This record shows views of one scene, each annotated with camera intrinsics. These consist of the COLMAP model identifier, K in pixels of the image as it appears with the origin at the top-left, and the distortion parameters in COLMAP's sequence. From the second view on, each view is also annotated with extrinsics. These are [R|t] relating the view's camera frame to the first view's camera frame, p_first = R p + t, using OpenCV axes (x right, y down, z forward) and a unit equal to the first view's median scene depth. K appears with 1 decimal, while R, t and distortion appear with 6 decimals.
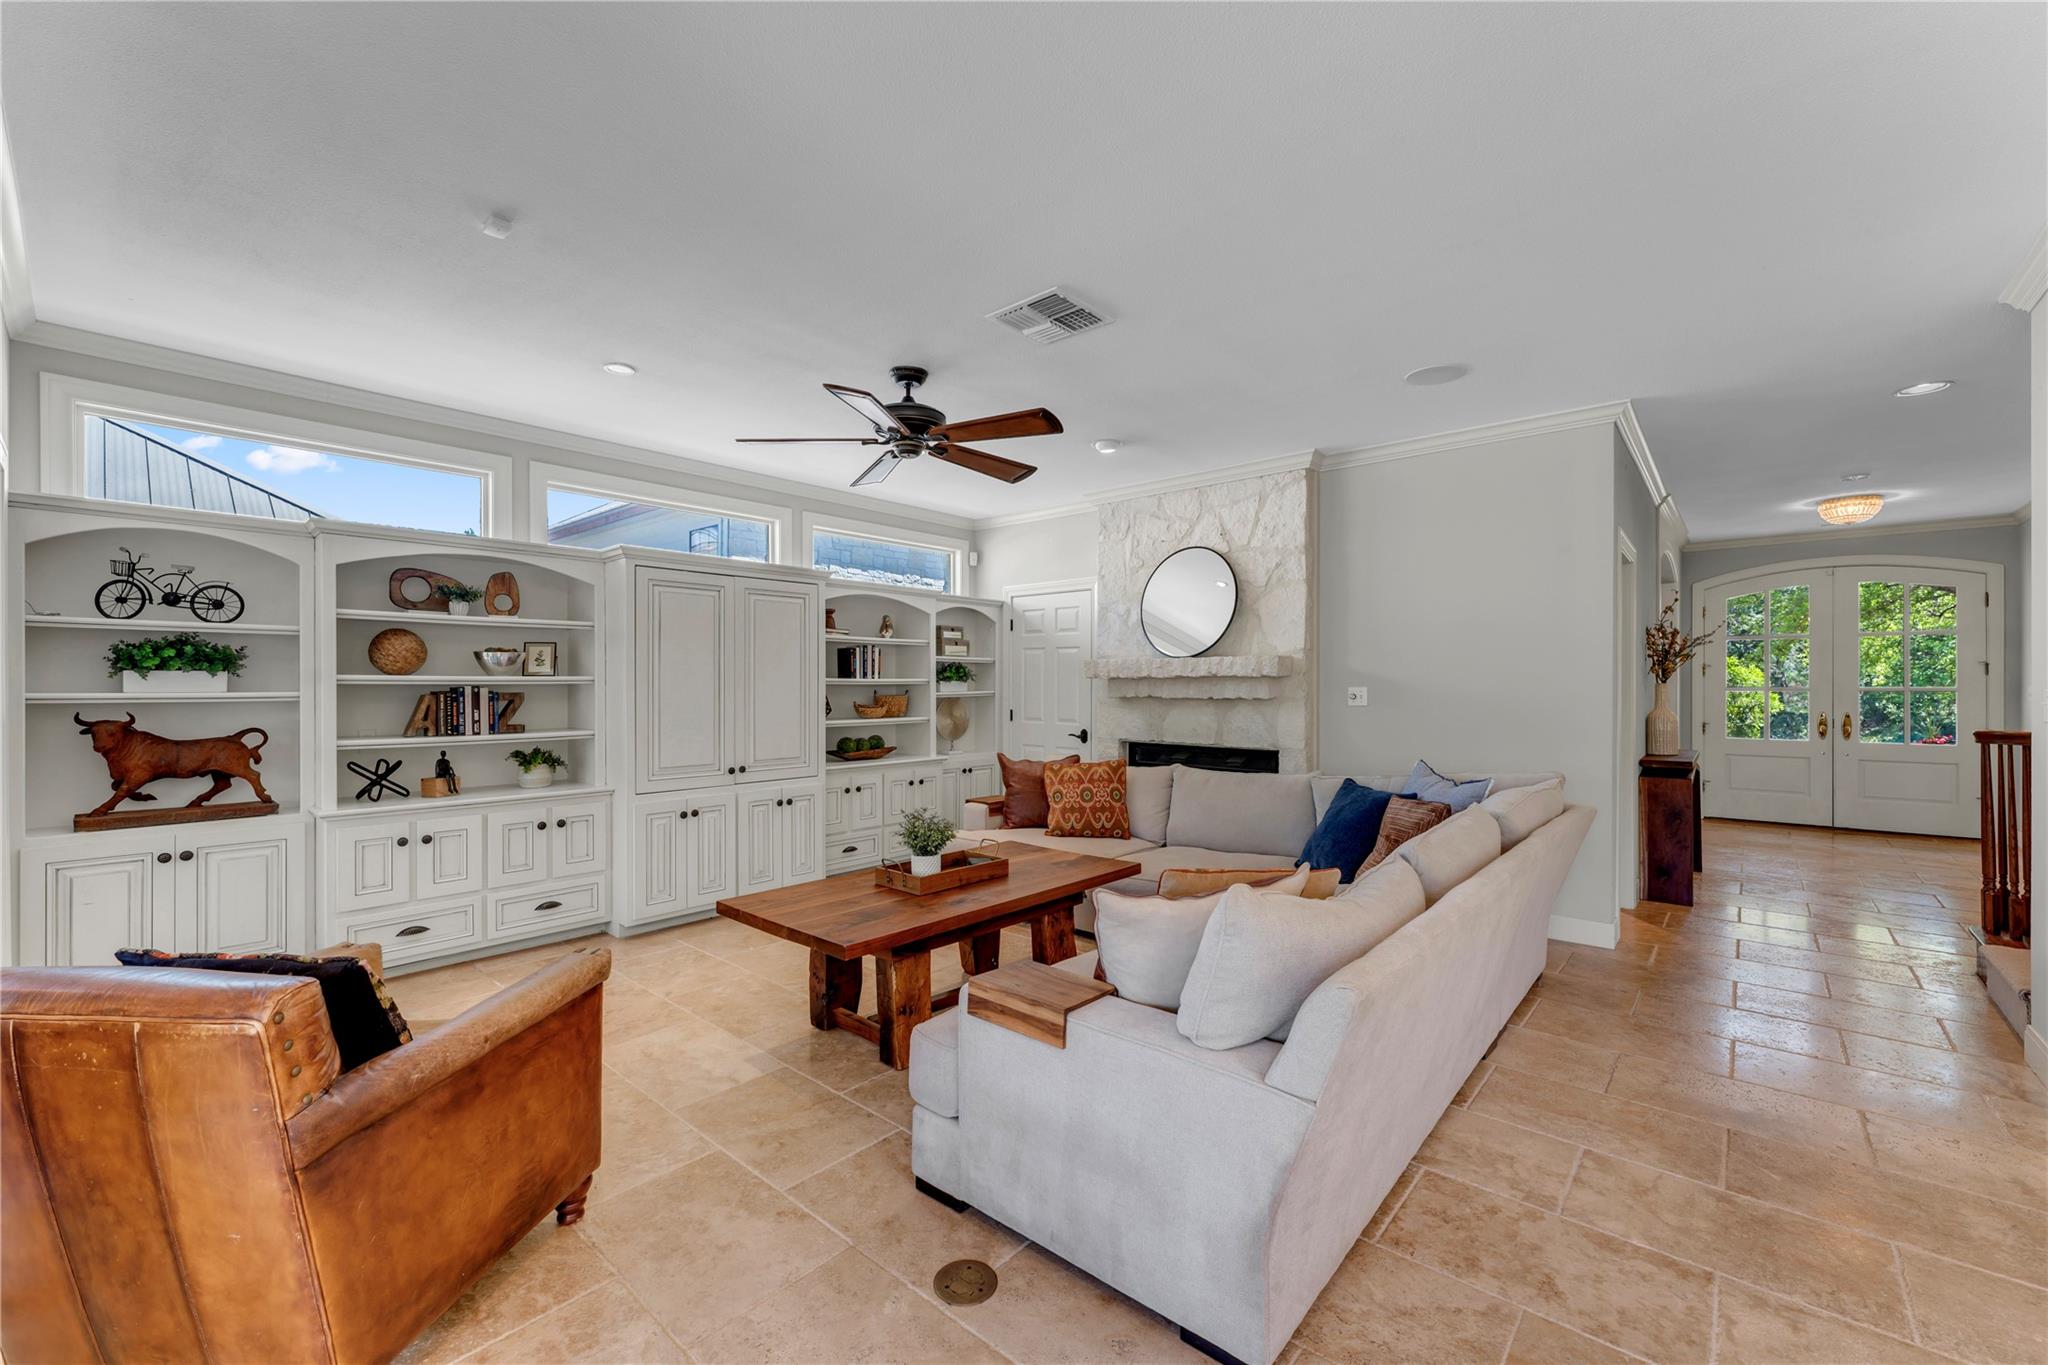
lens RADIAL K [[830.0, 0, 1017.8], [0, 830.0, 684.1], [0, 0, 1]] dist [0.001055, -0.001319]
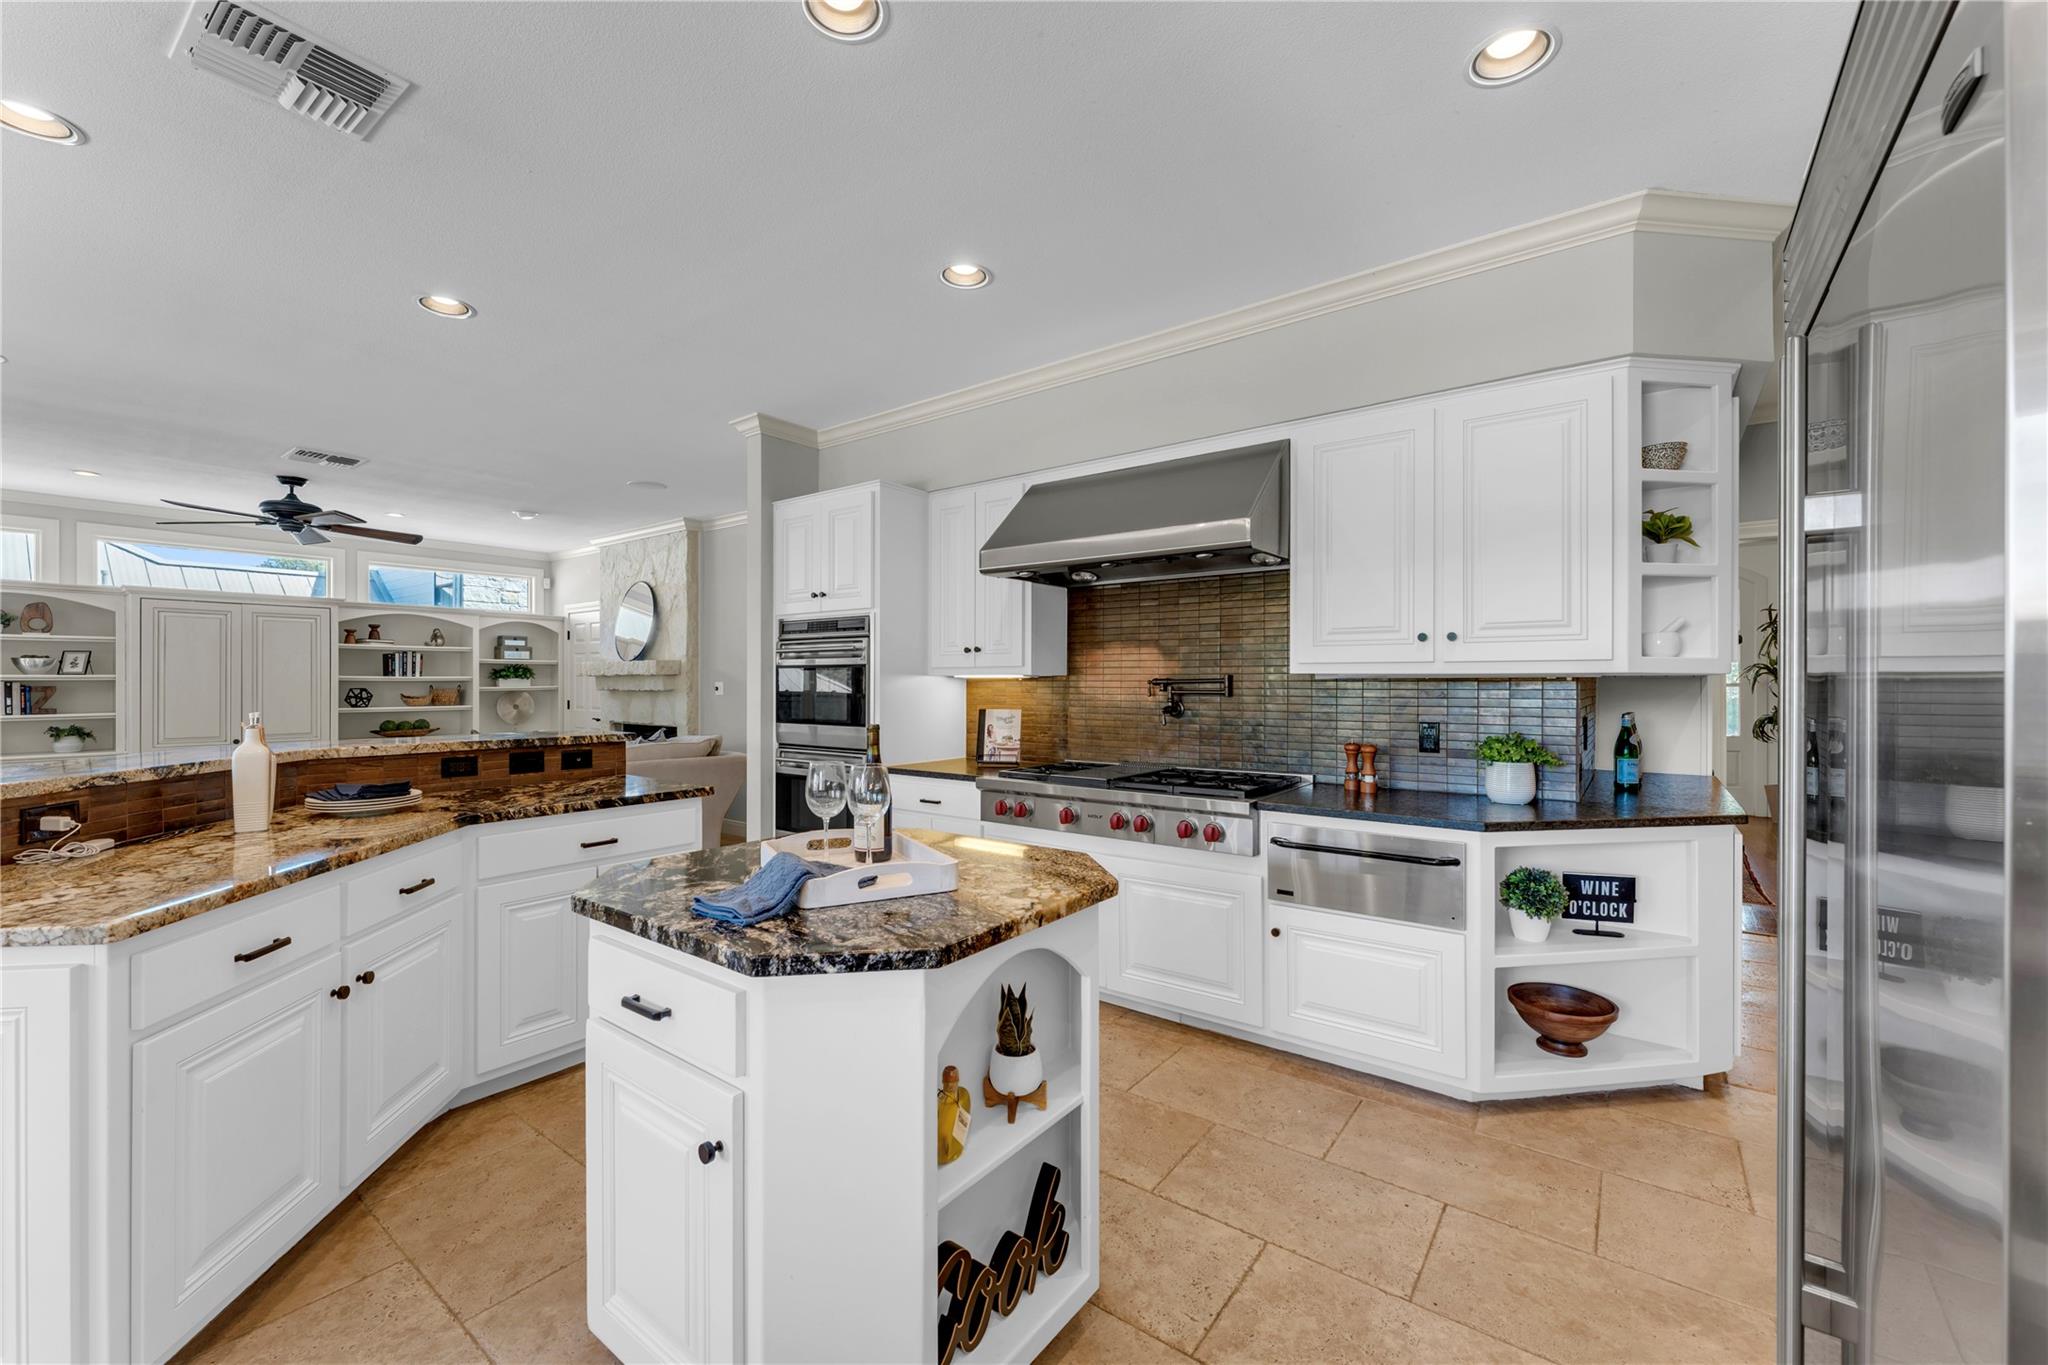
lens RADIAL K [[827.3, 0, 1019.1], [0, 827.3, 681.1], [0, 0, 1]] dist [0.001253, 0.000351]
pose [[0.997300, -0.000922, 0.073435, 0.881143], [0.001006, 0.999999, -0.001105, 0.004227], [-0.073434, 0.001175, 0.997299, -0.508637]]
